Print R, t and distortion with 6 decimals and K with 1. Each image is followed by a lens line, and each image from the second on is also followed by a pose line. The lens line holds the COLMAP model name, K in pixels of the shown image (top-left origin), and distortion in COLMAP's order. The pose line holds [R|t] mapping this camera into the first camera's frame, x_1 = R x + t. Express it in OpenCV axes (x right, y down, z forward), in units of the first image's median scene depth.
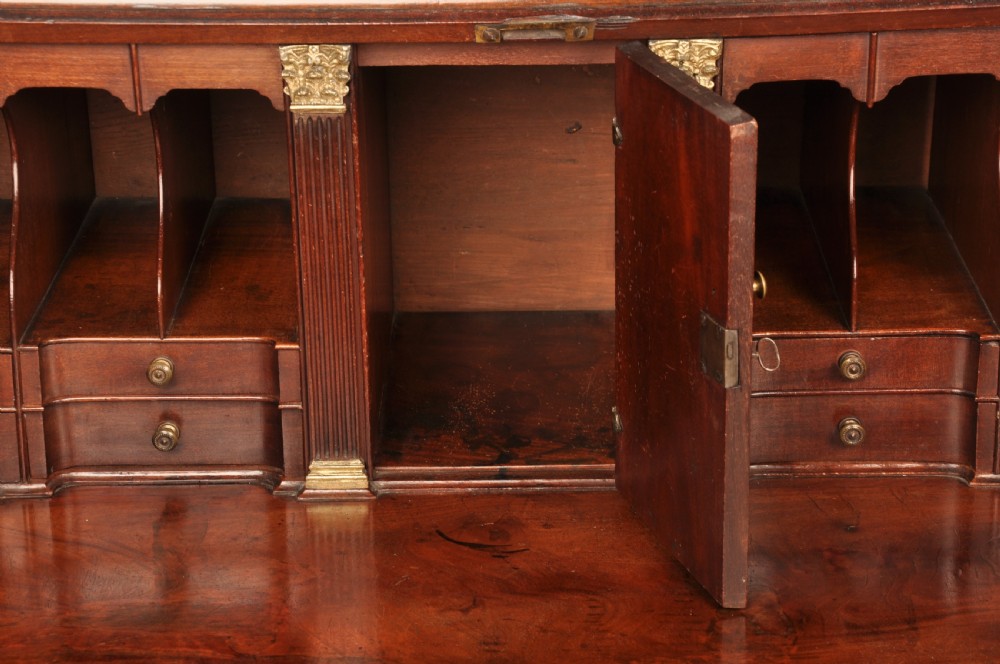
lens RADIAL K [[2456.2, 0, 500.0], [0, 2456.2, 332.0], [0, 0, 1]] dist [0.531756, 0.510696]
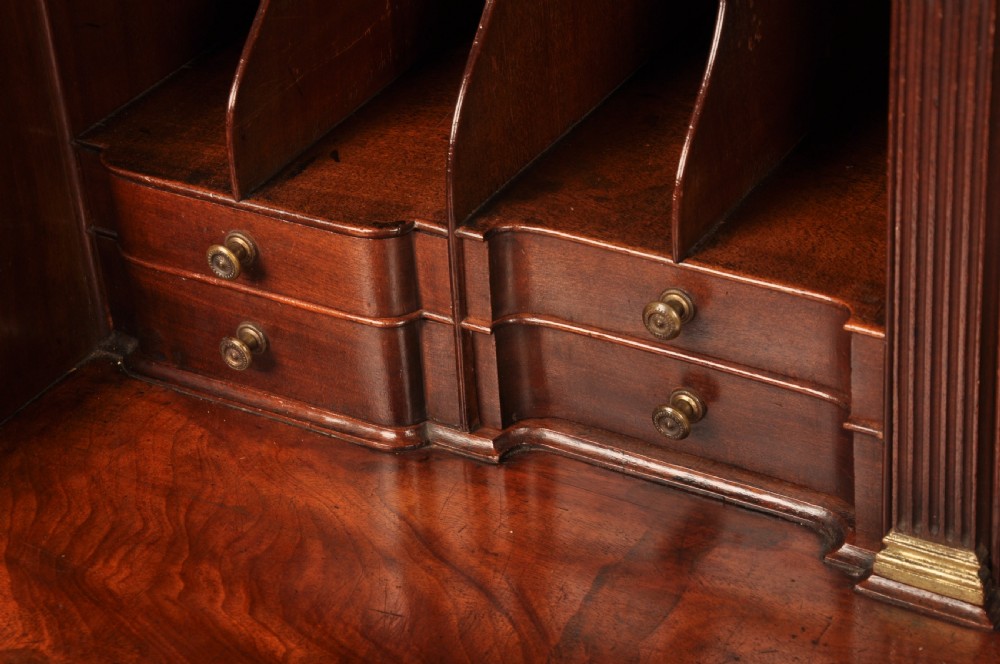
lens RADIAL K [[2612.9, 0, 500.0], [0, 2612.9, 332.0], [0, 0, 1]] dist [0.565962, 0.040655]
pose [[0.861757, 0.231440, -0.451455, 0.112407], [-0.132775, 0.961750, 0.239598, -0.128182], [0.489639, -0.146534, 0.859524, 0.477412]]
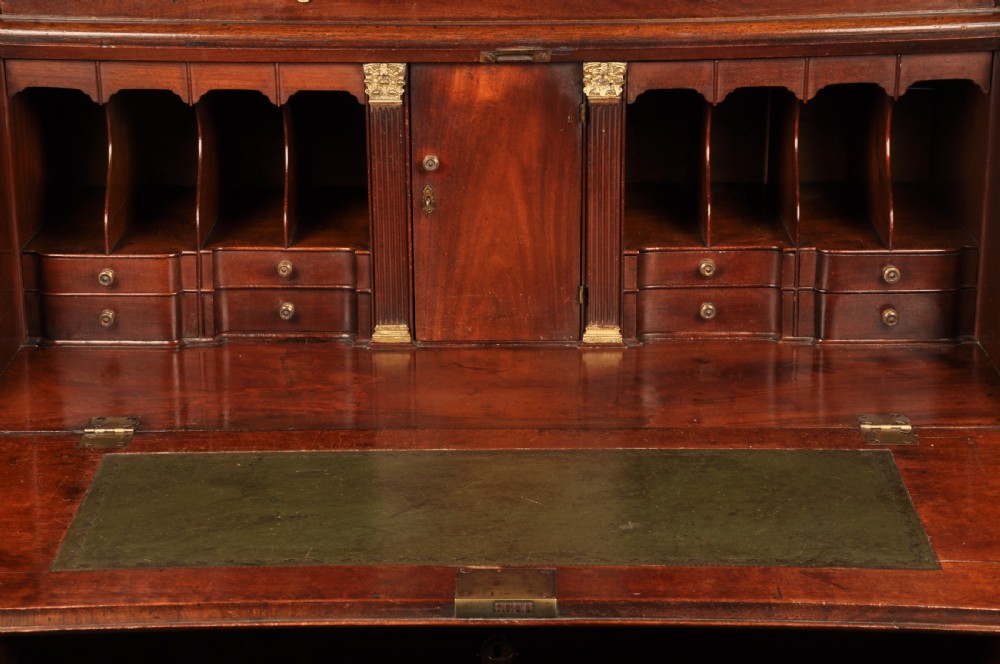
lens RADIAL K [[2456.2, 0, 500.0], [0, 2456.2, 332.0], [0, 0, 1]] dist [0.531756, 0.510696]
pose [[0.999952, 0.009282, 0.003122, 0.000021], [-0.008951, 0.995624, -0.093024, 0.218017], [-0.003972, 0.092992, 0.995659, -0.644060]]
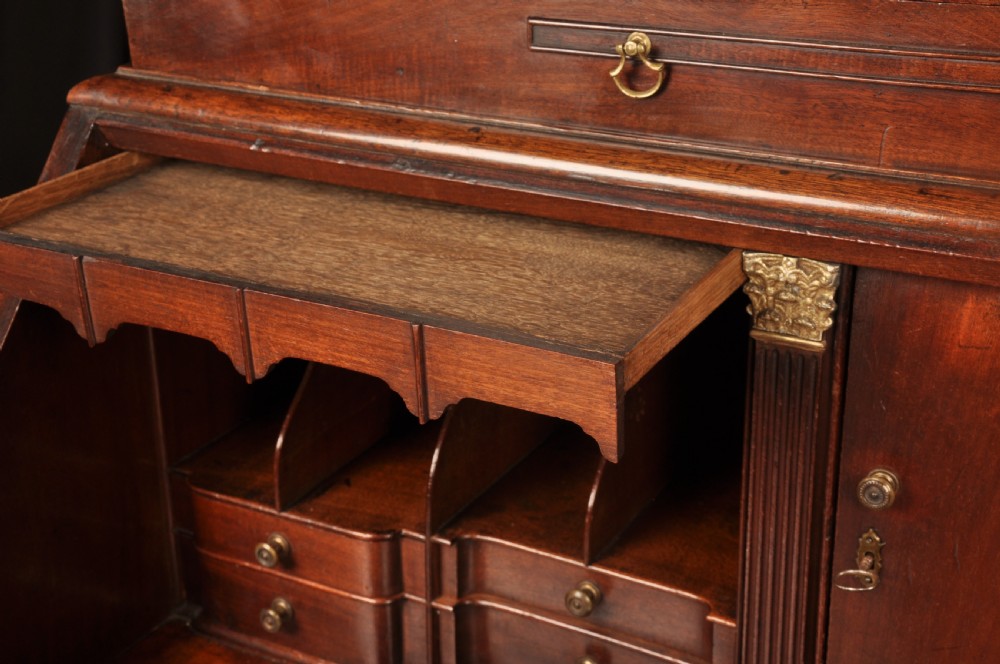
lens RADIAL K [[1541.3, 0, 500.0], [0, 1541.3, 332.0], [0, 0, 1]] dist [0.161229, 0.164189]
pose [[0.877228, 0.188197, -0.441647, 0.052928], [-0.172347, 0.982087, 0.076164, -0.112666], [0.448070, 0.009304, 0.893950, 0.555039]]
